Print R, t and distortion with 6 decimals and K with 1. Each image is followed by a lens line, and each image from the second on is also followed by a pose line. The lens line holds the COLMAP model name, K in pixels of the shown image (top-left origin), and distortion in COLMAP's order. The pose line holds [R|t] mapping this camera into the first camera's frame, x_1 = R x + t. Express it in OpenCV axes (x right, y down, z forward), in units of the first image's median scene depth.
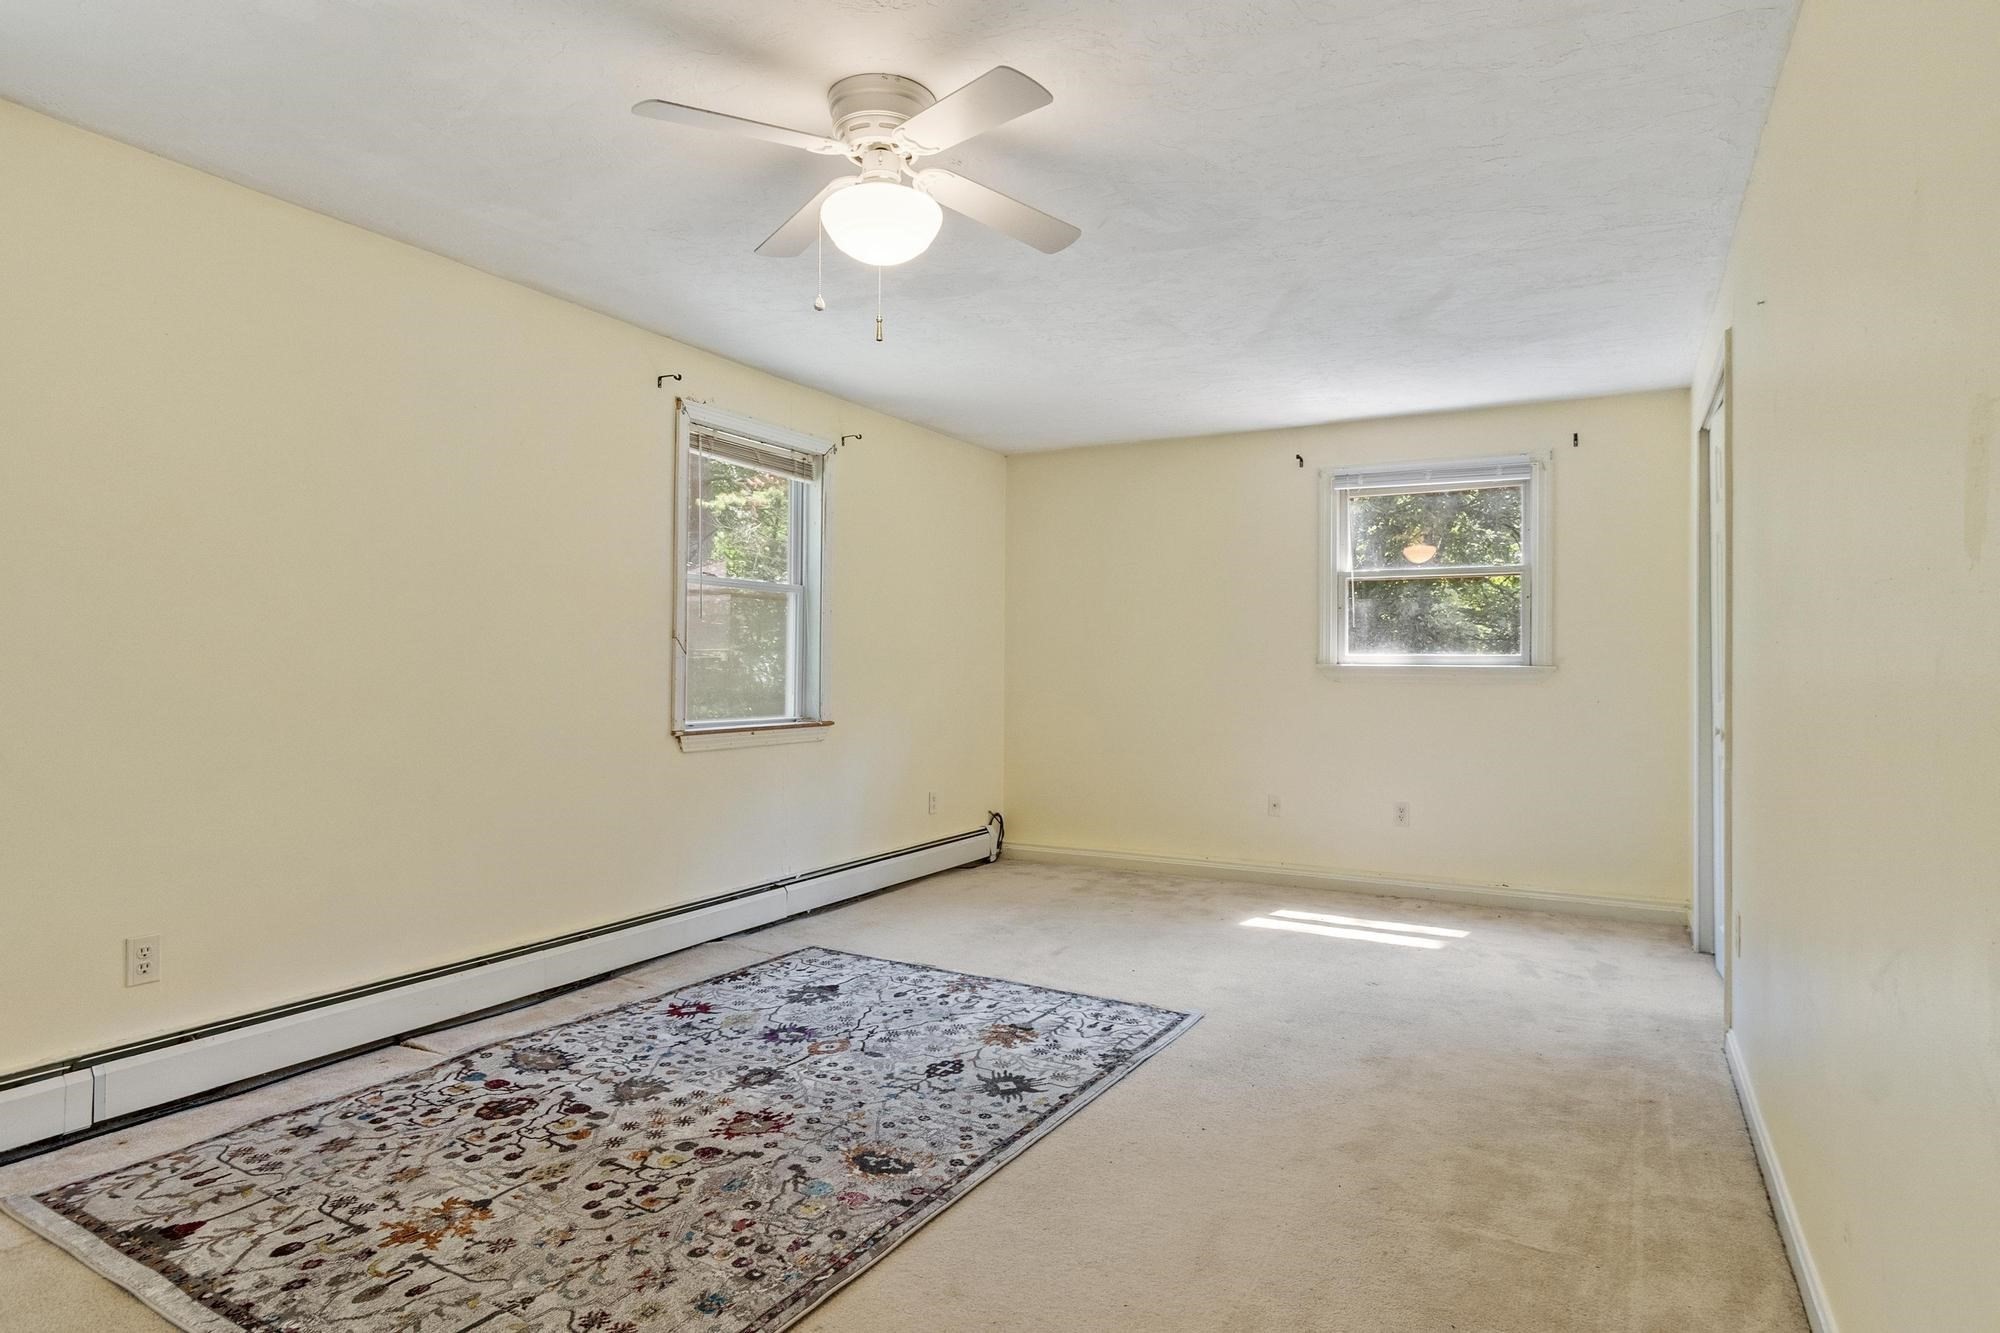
lens RADIAL K [[1121.1, 0, 1000.0], [0, 1121.1, 666.5], [0, 0, 1]] dist [0.005271, 0.001838]
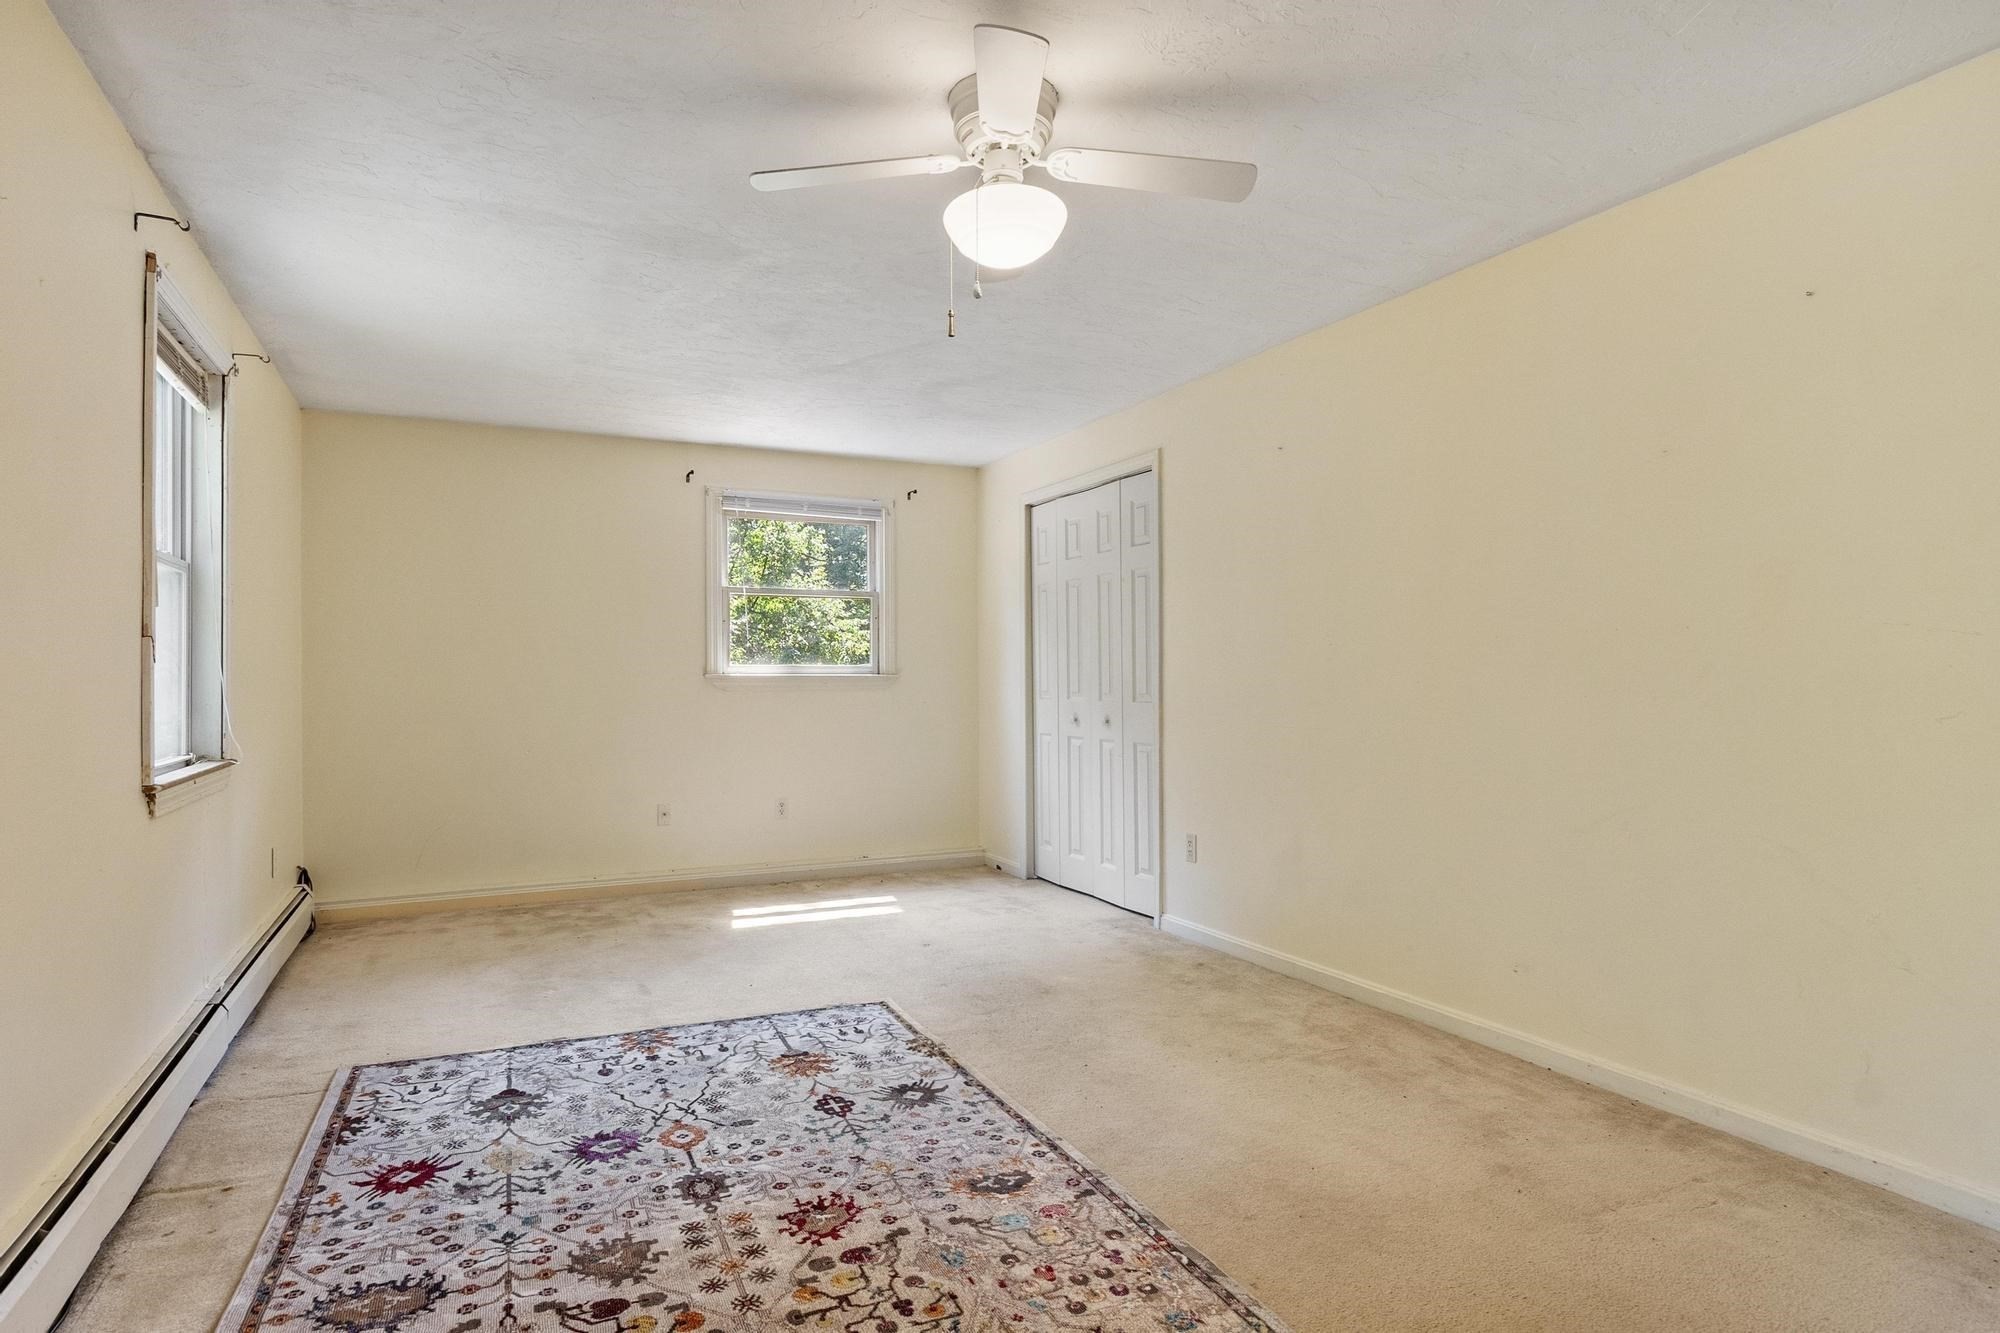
lens RADIAL K [[1083.2, 0, 1000.0], [0, 1083.2, 666.5], [0, 0, 1]] dist [0.002613, -0.000981]
pose [[0.574450, 0.001546, 0.818539, -0.676341], [0.006787, 0.999955, -0.006652, -0.000198], [-0.818512, 0.009377, 0.574413, 0.348873]]
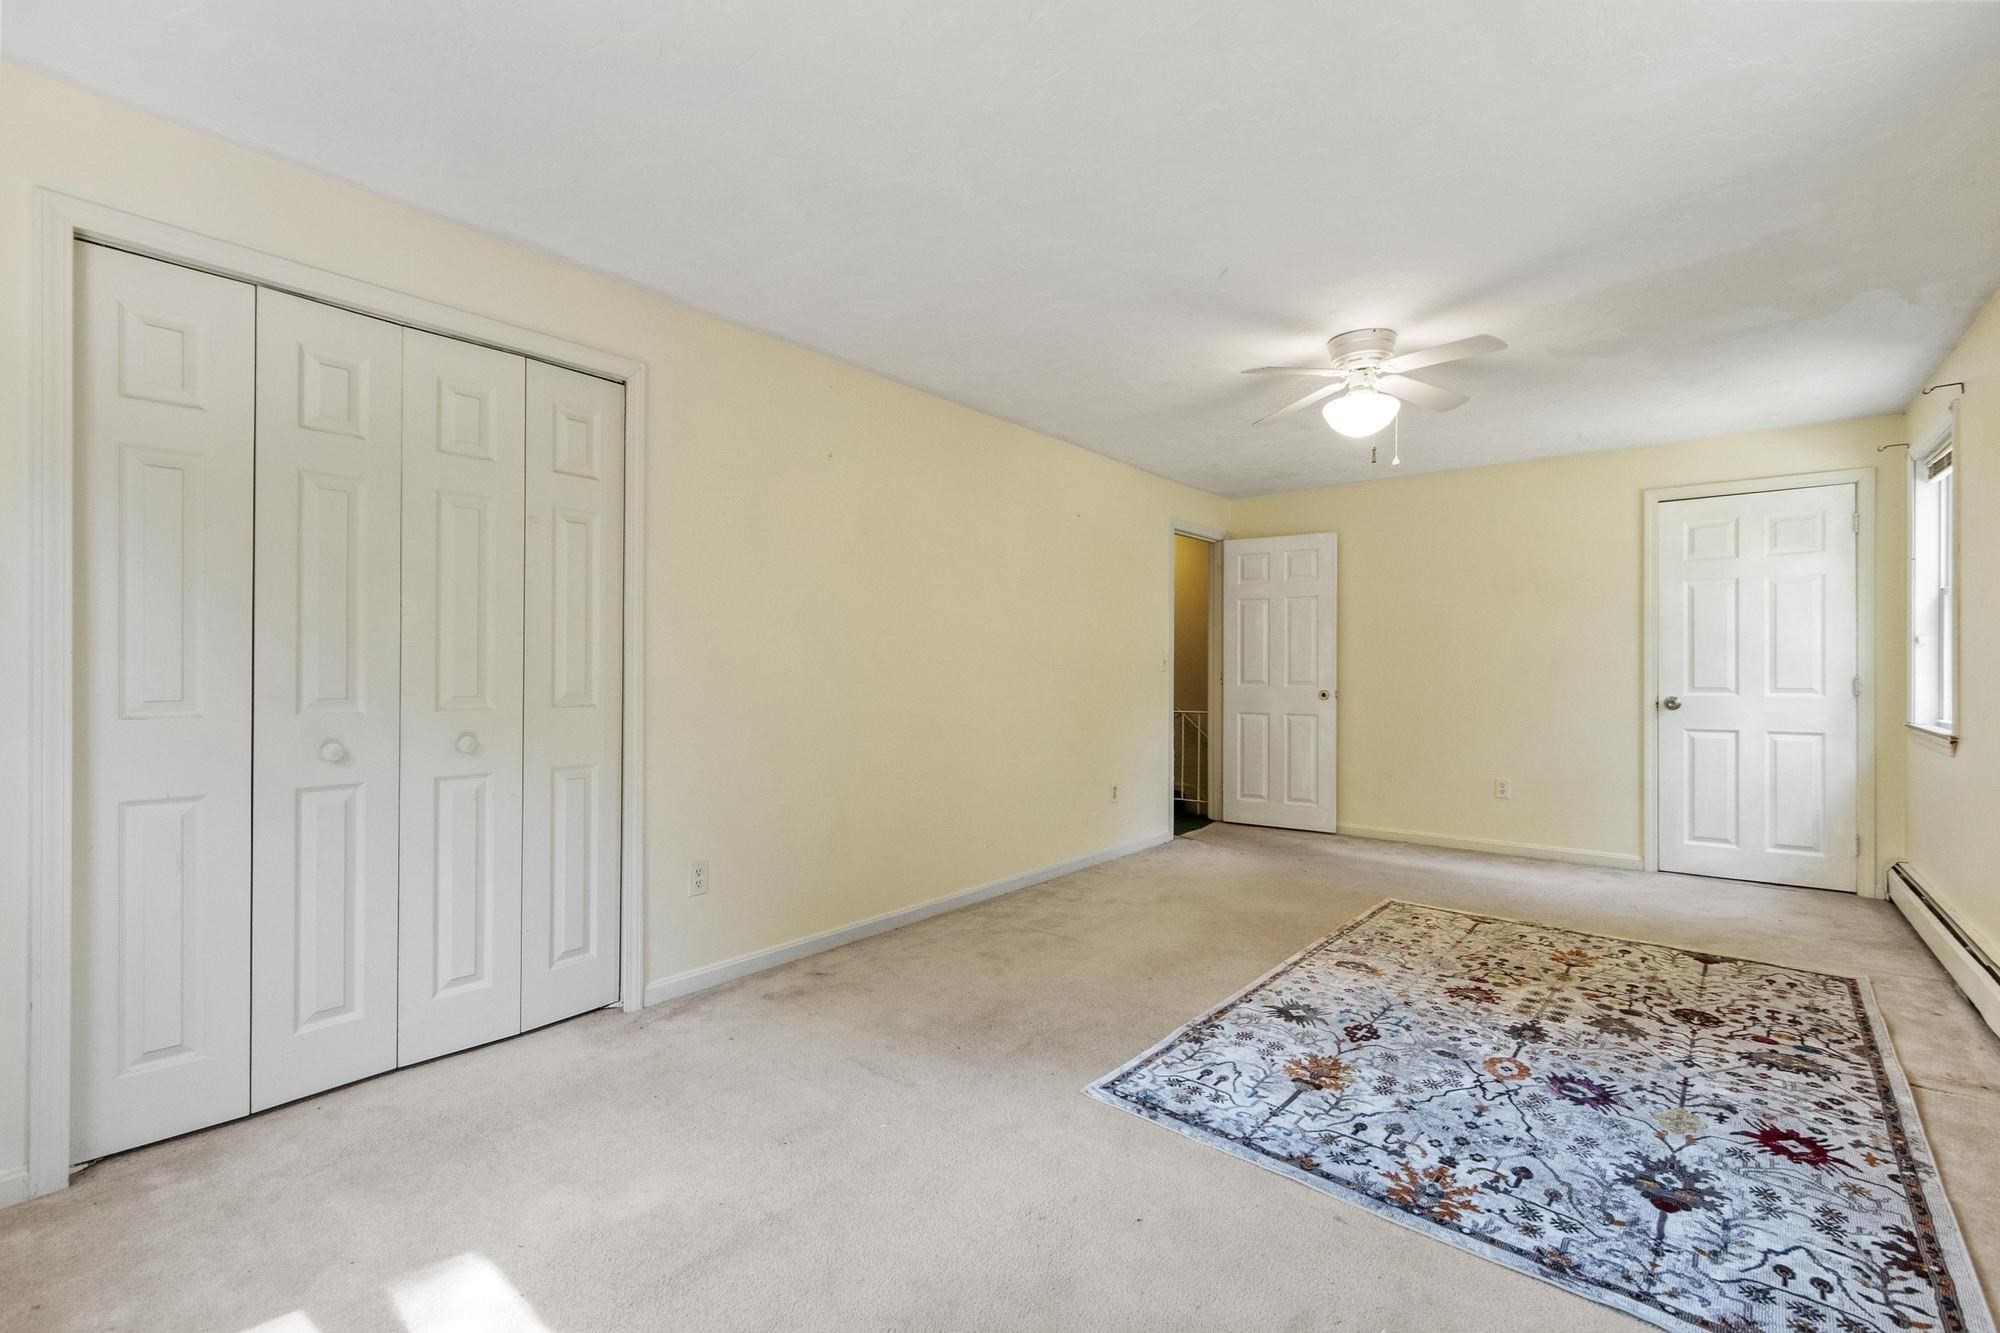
lens RADIAL K [[856.6, 0, 1000.0], [0, 856.6, 666.5], [0, 0, 1]] dist [0.001005, 0.000802]
pose [[-0.982271, -0.008464, 0.187274, 0.140231], [-0.008860, 0.999960, -0.001276, -0.000261], [-0.187255, -0.002913, -0.982307, 1.815011]]
